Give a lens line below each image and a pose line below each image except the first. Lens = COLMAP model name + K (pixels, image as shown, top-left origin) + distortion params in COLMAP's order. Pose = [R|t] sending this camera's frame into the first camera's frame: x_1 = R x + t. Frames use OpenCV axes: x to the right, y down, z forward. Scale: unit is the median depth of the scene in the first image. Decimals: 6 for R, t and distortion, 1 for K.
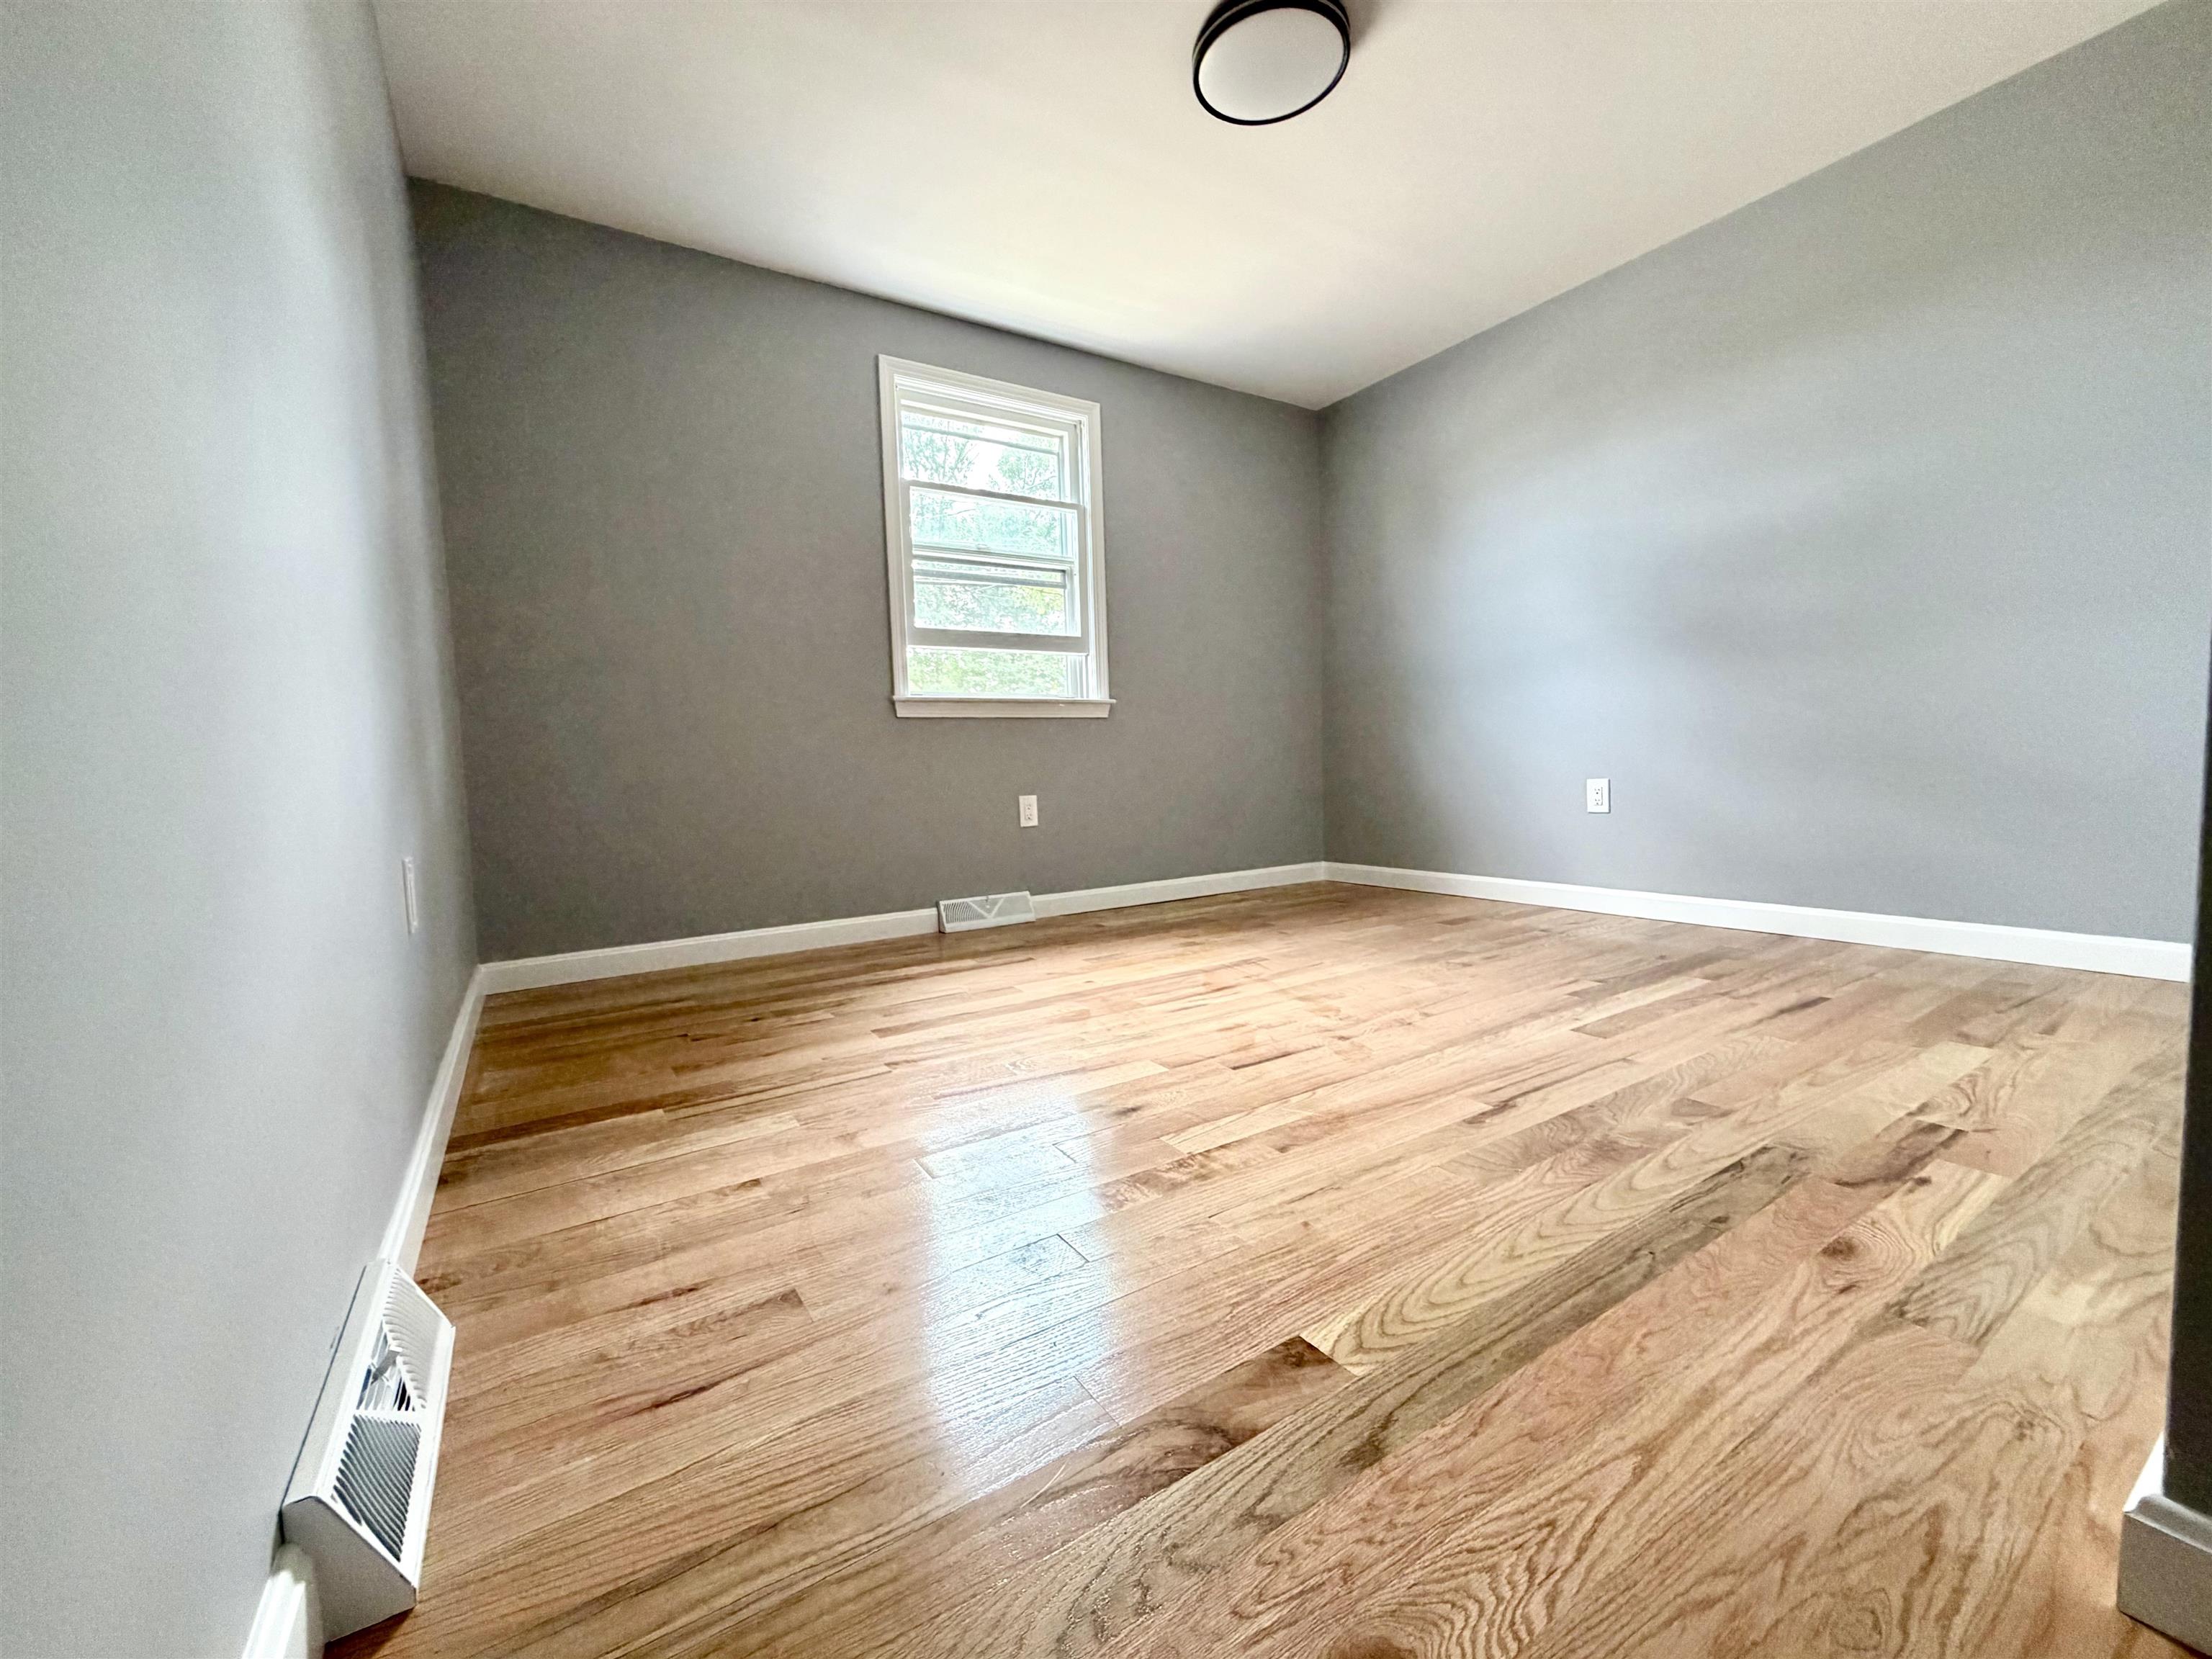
lens RADIAL K [[883.7, 0, 1099.6], [0, 883.7, 828.2], [0, 0, 1]] dist [0.000488, 0.000541]
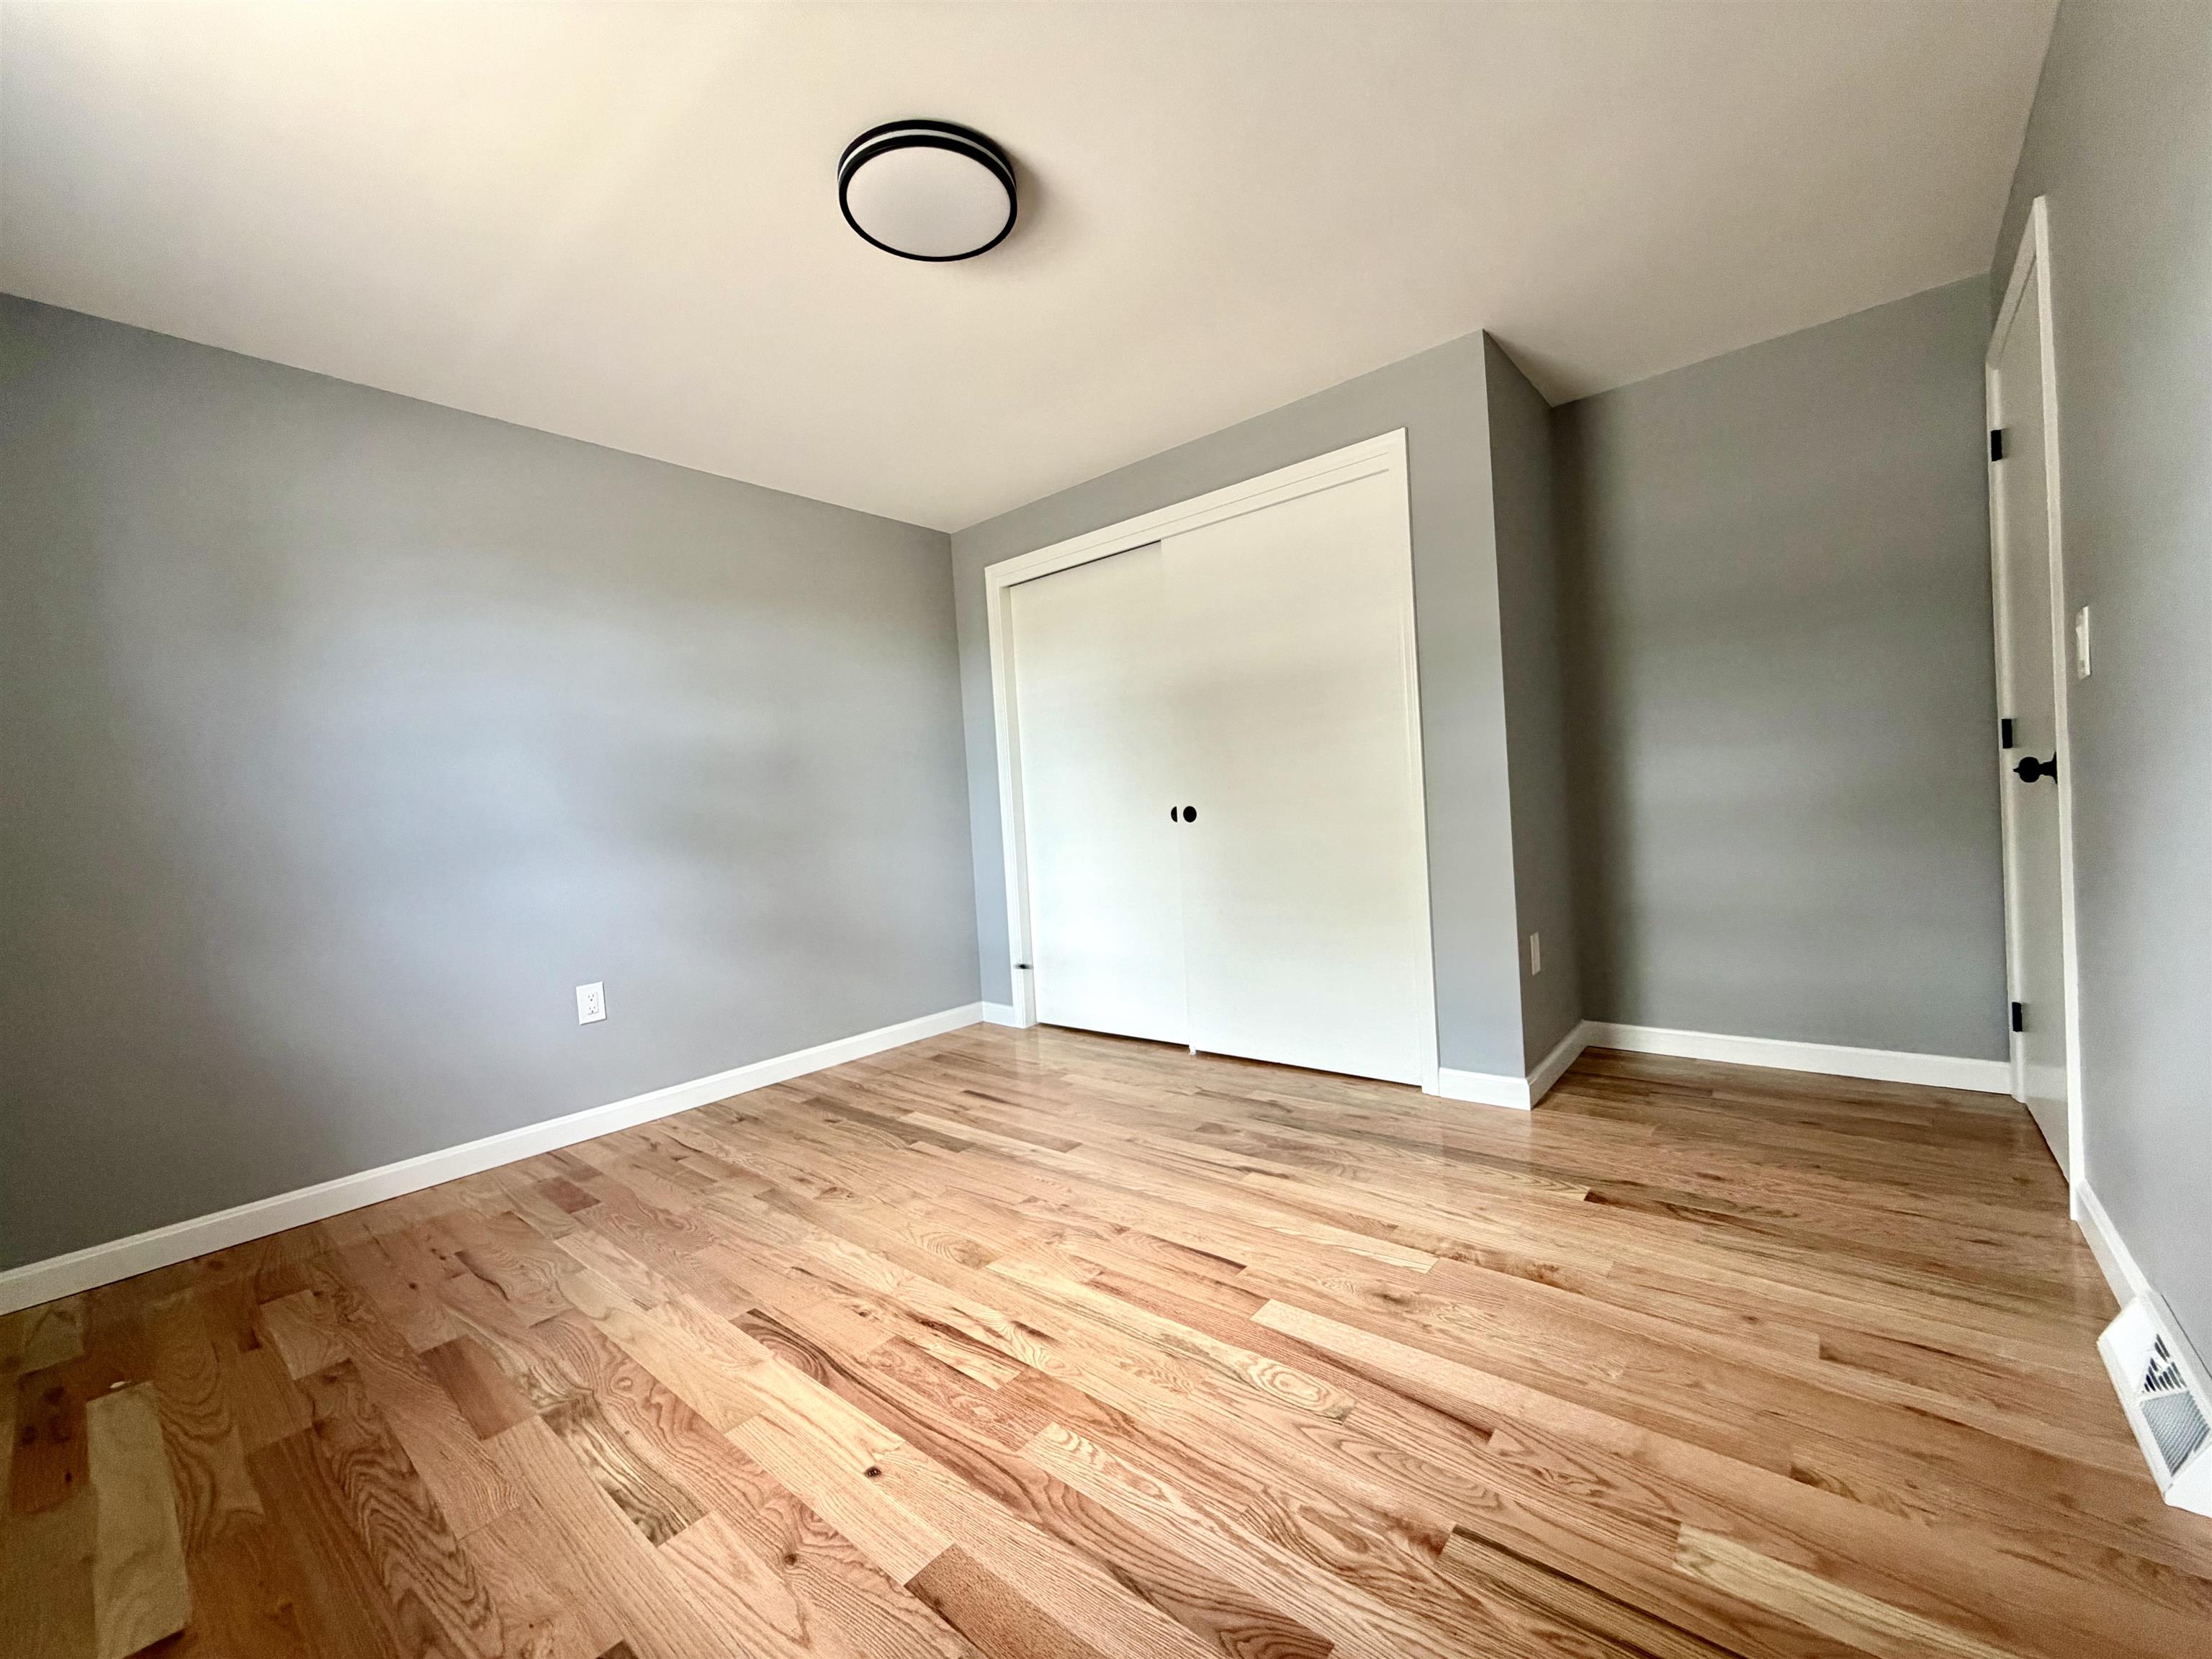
lens RADIAL K [[883.7, 0, 1099.6], [0, 883.7, 828.2], [0, 0, 1]] dist [0.000488, 0.000541]
pose [[-0.294664, 0.034143, 0.954991, -0.956301], [0.141862, 0.989851, 0.008383, -0.319630], [-0.945012, 0.137947, -0.296517, 1.666904]]
